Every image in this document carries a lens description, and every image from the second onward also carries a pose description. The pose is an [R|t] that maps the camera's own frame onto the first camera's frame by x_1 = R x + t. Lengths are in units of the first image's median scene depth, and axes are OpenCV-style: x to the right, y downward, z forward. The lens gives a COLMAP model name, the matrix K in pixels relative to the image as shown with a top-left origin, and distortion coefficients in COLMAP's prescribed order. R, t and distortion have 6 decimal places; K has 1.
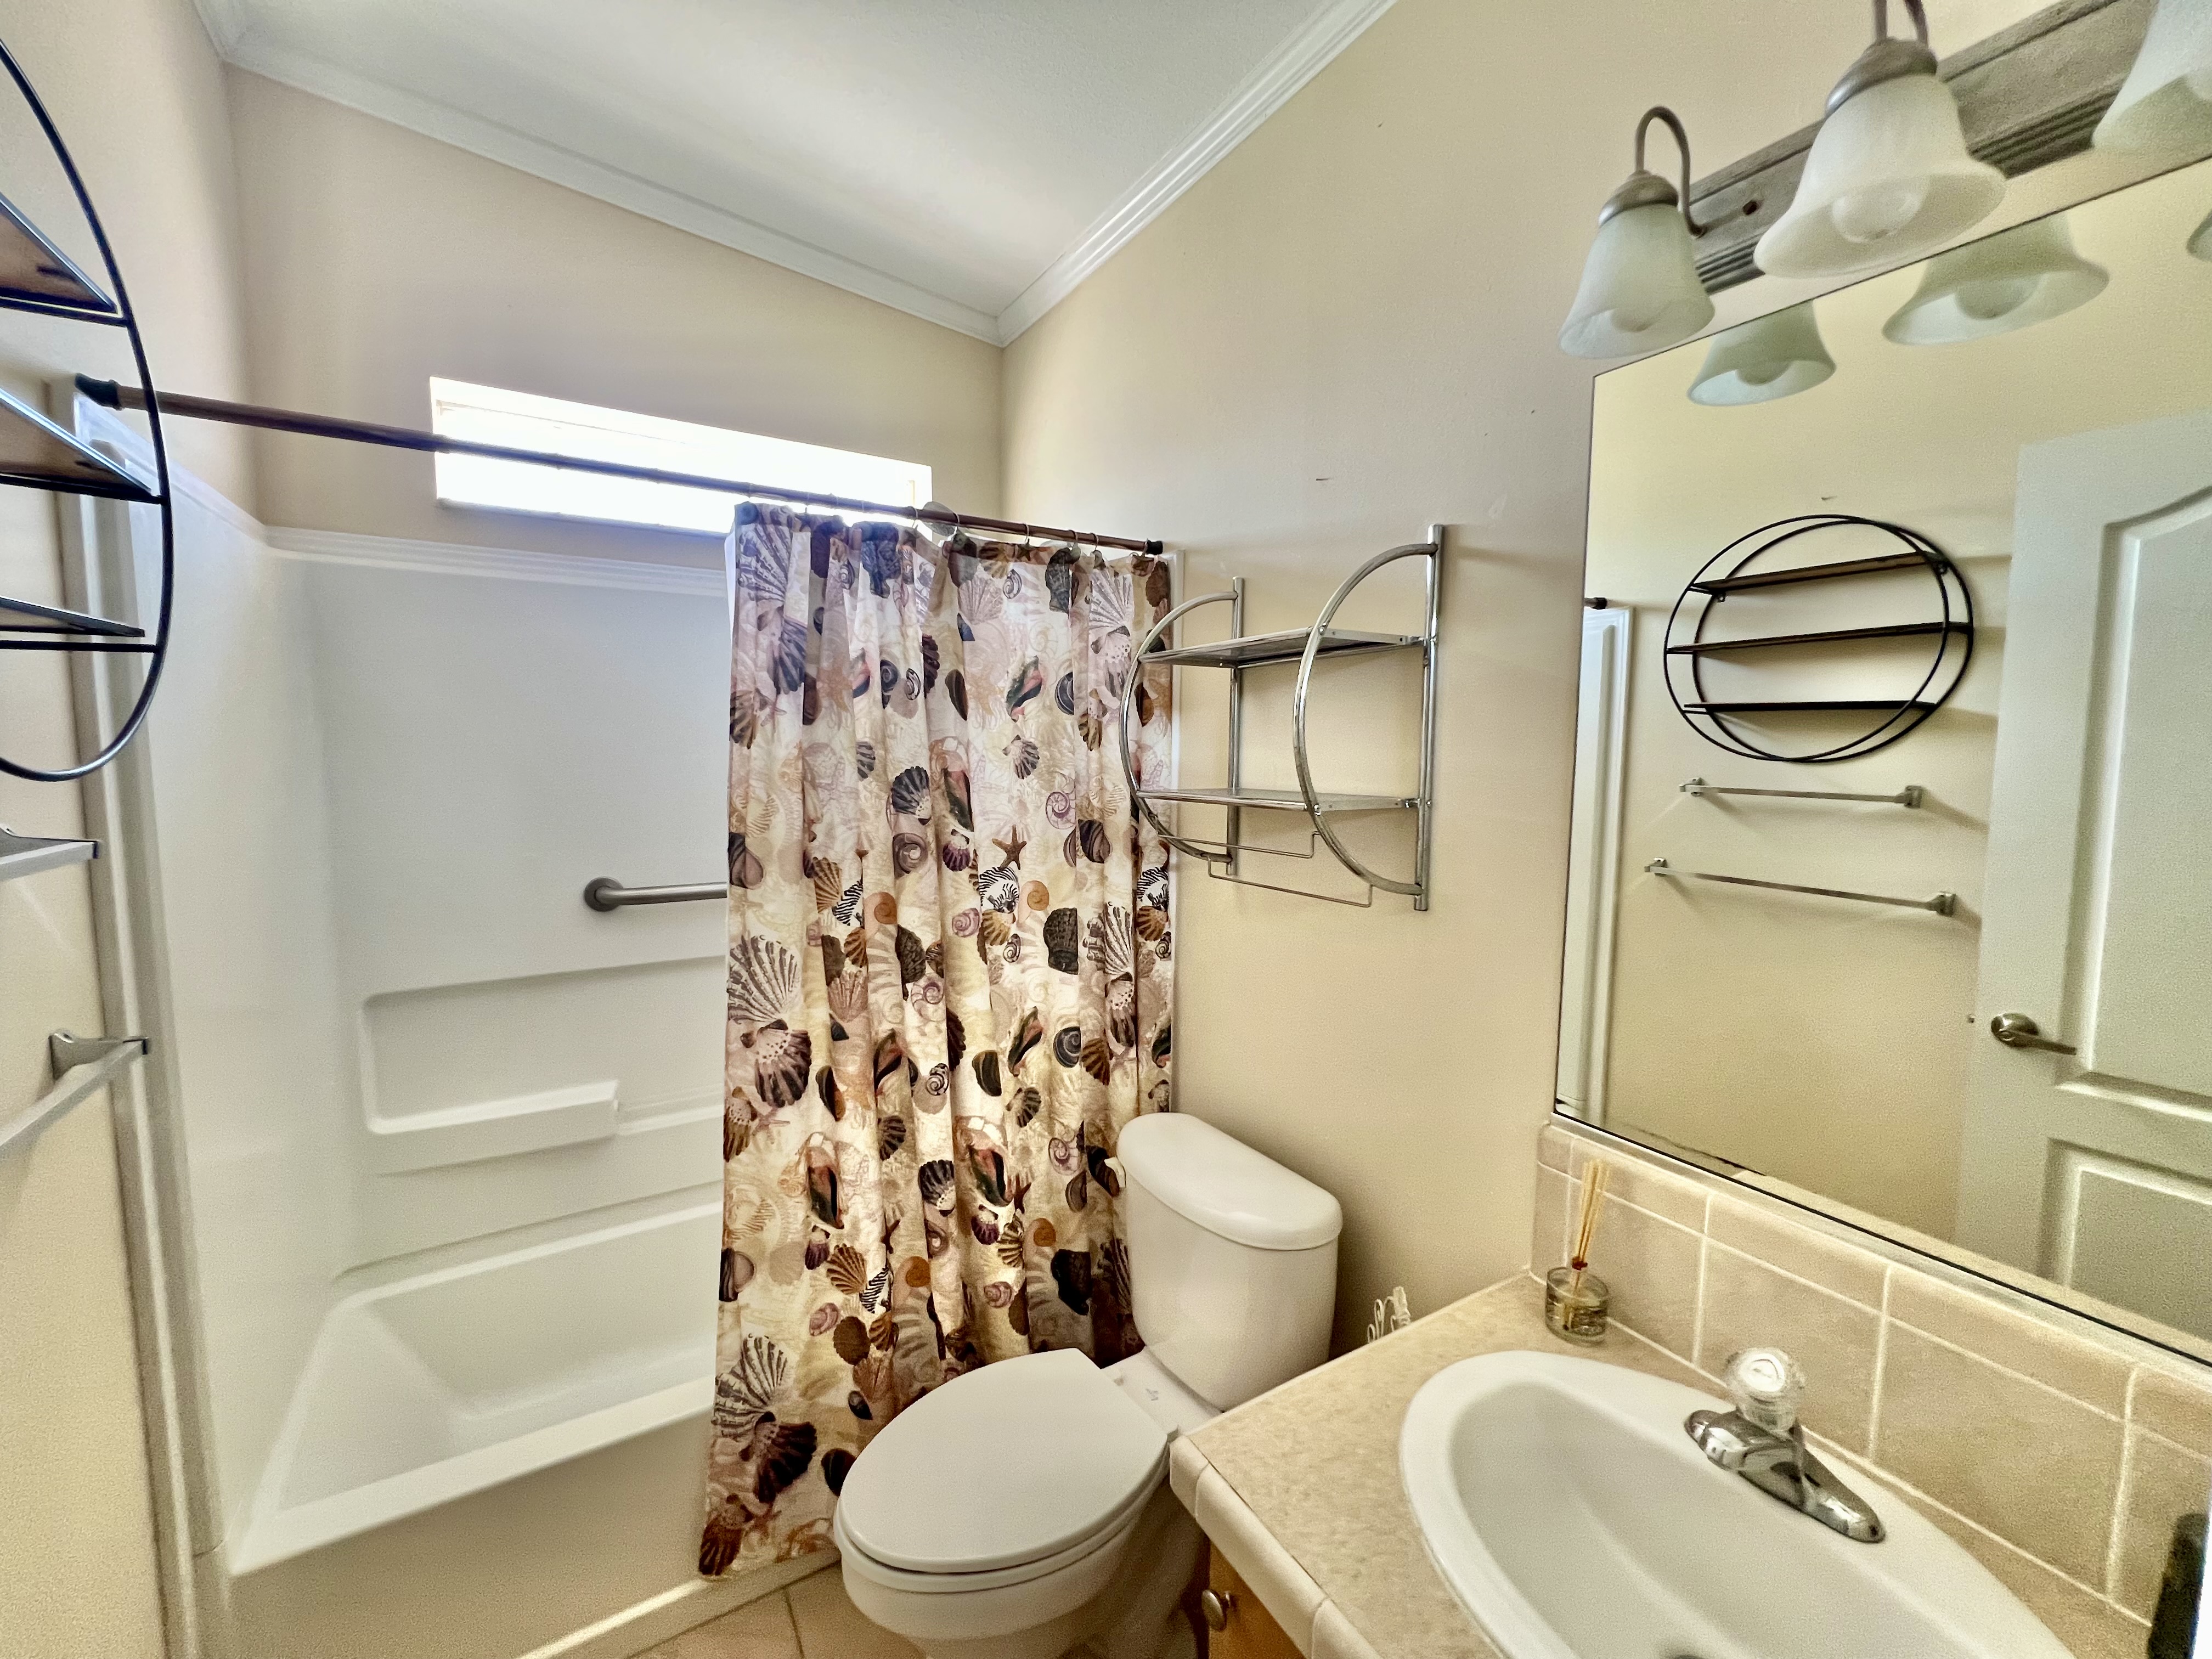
lens RADIAL K [[893.6, 0, 1099.8], [0, 893.6, 823.0], [0, 0, 1]] dist [0.000855, -0.000395]
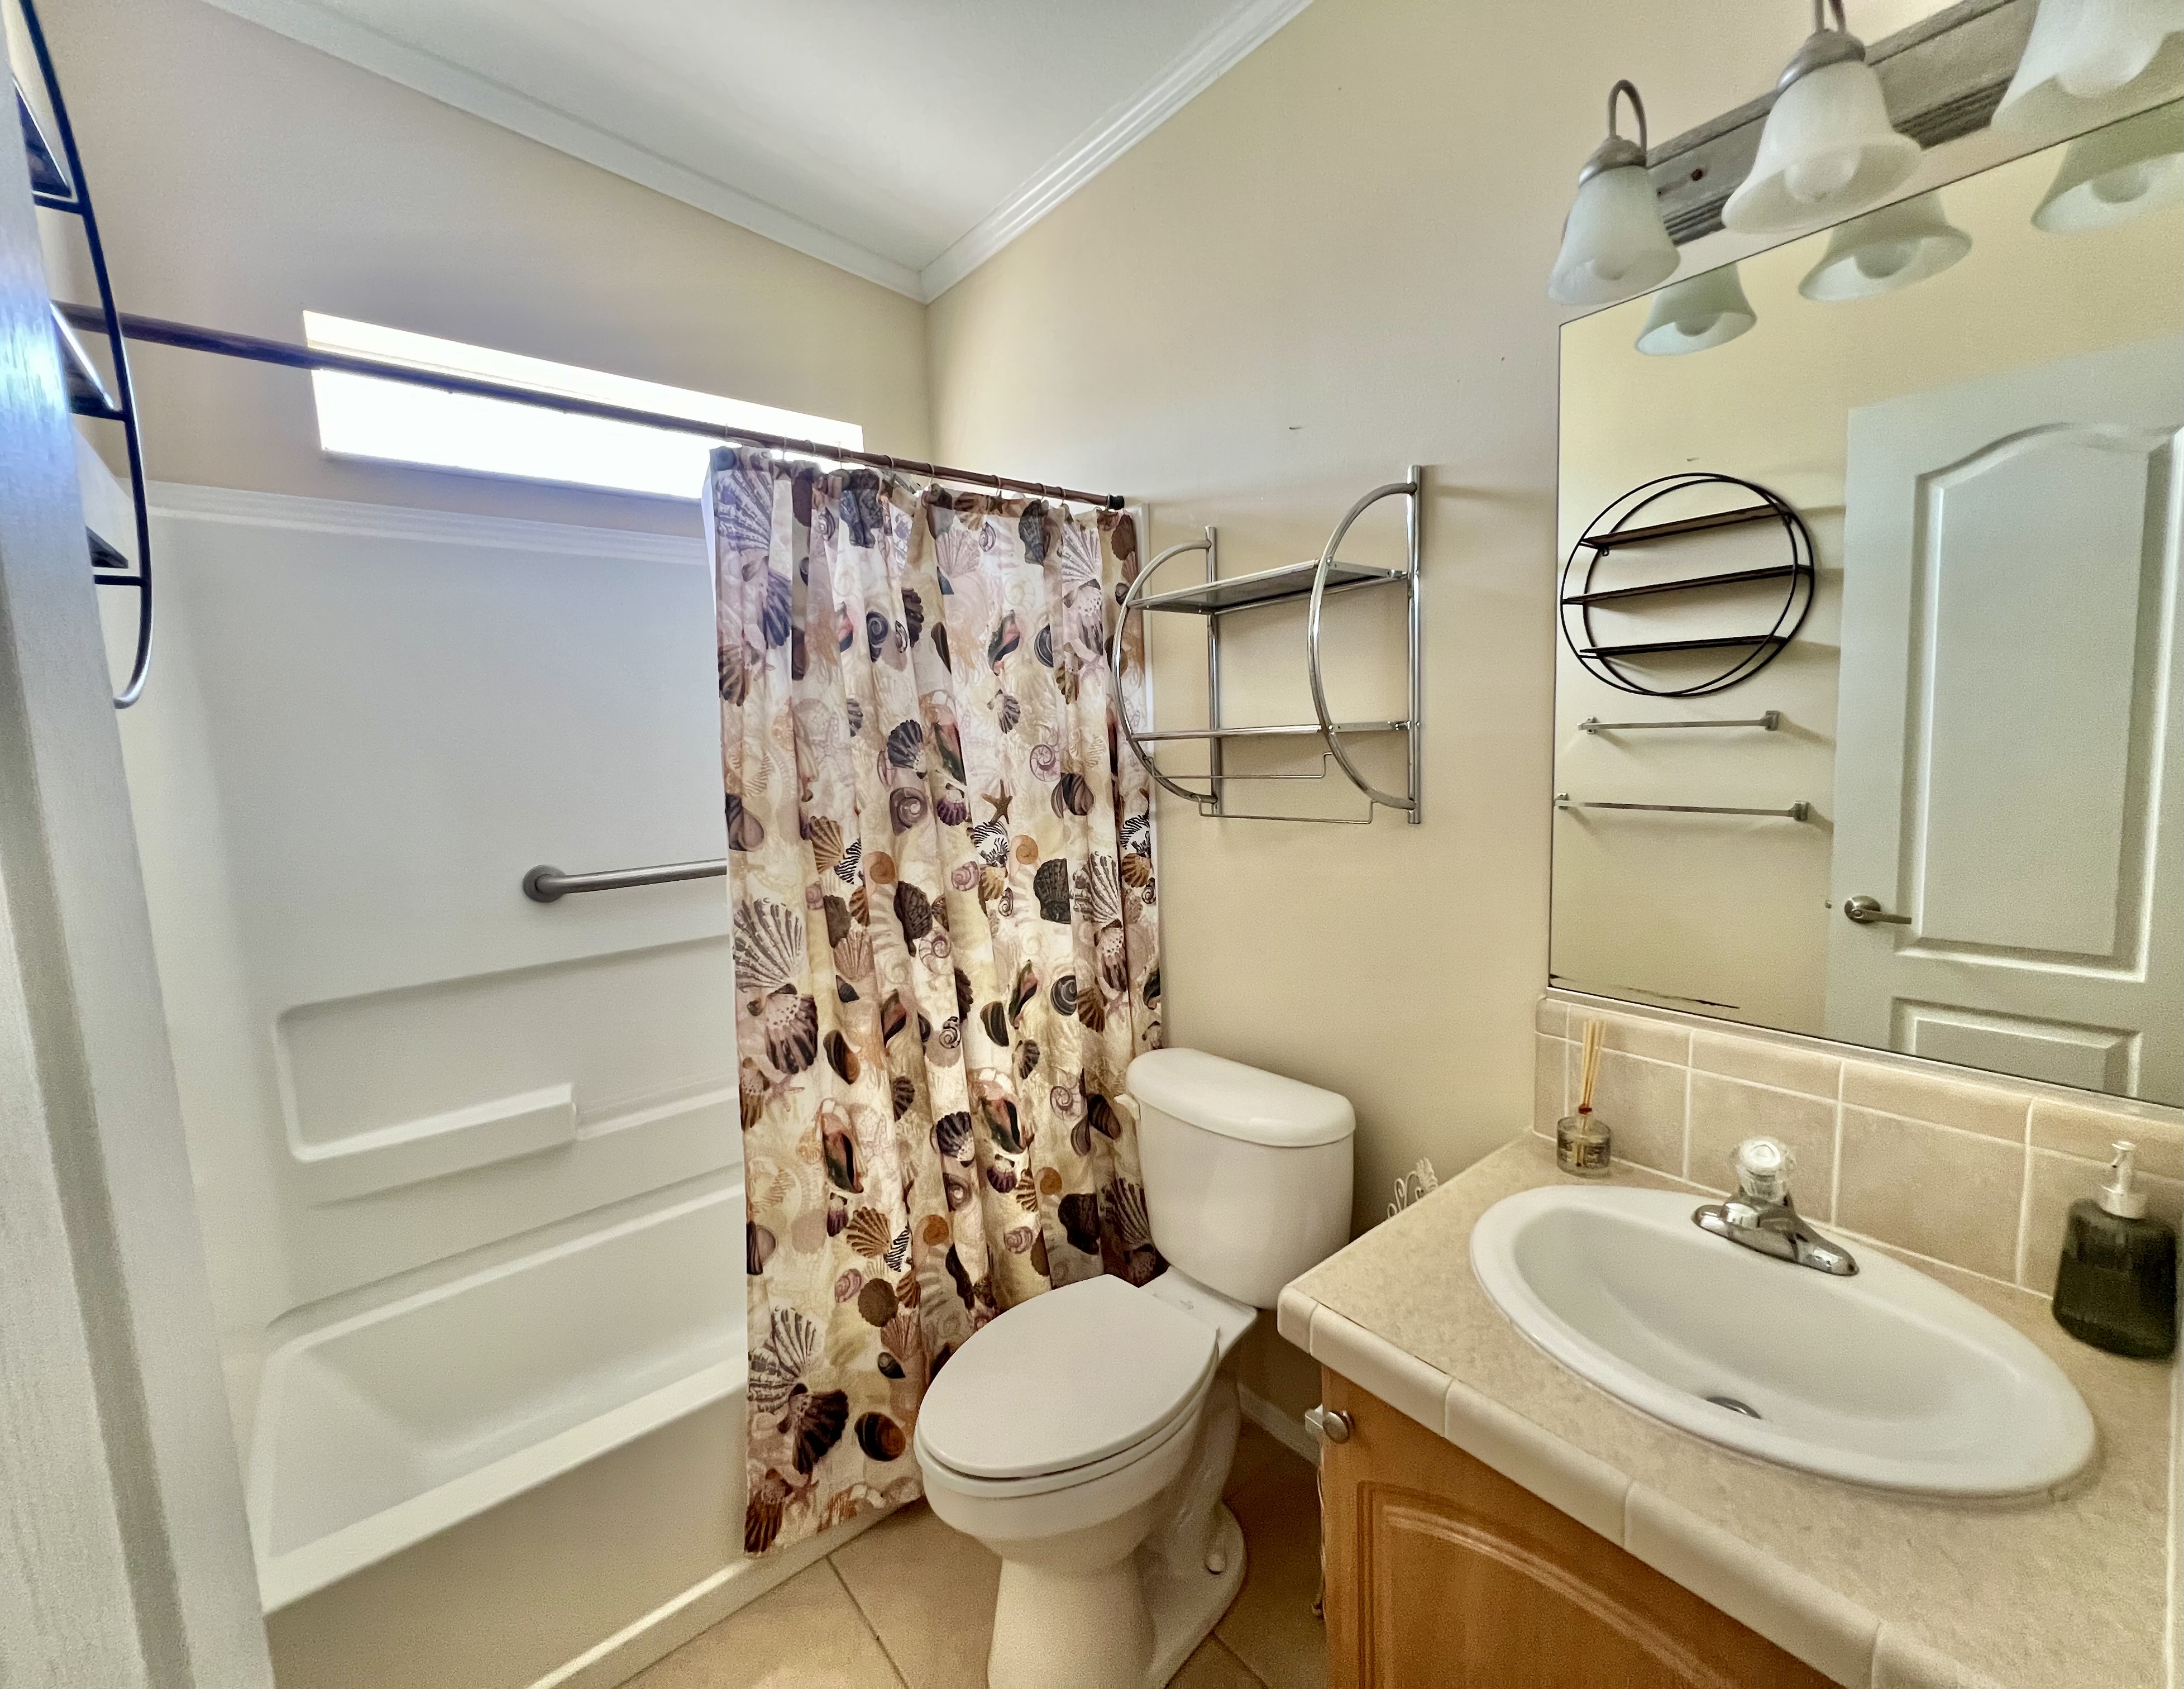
lens RADIAL K [[919.8, 0, 1098.4], [0, 919.8, 848.5], [0, 0, 1]] dist [-0.001551, 0.001202]
pose [[0.985694, -0.062404, 0.156568, -0.167126], [0.059116, 0.997923, 0.025580, 0.064364], [-0.157840, -0.015958, 0.987336, -0.040657]]
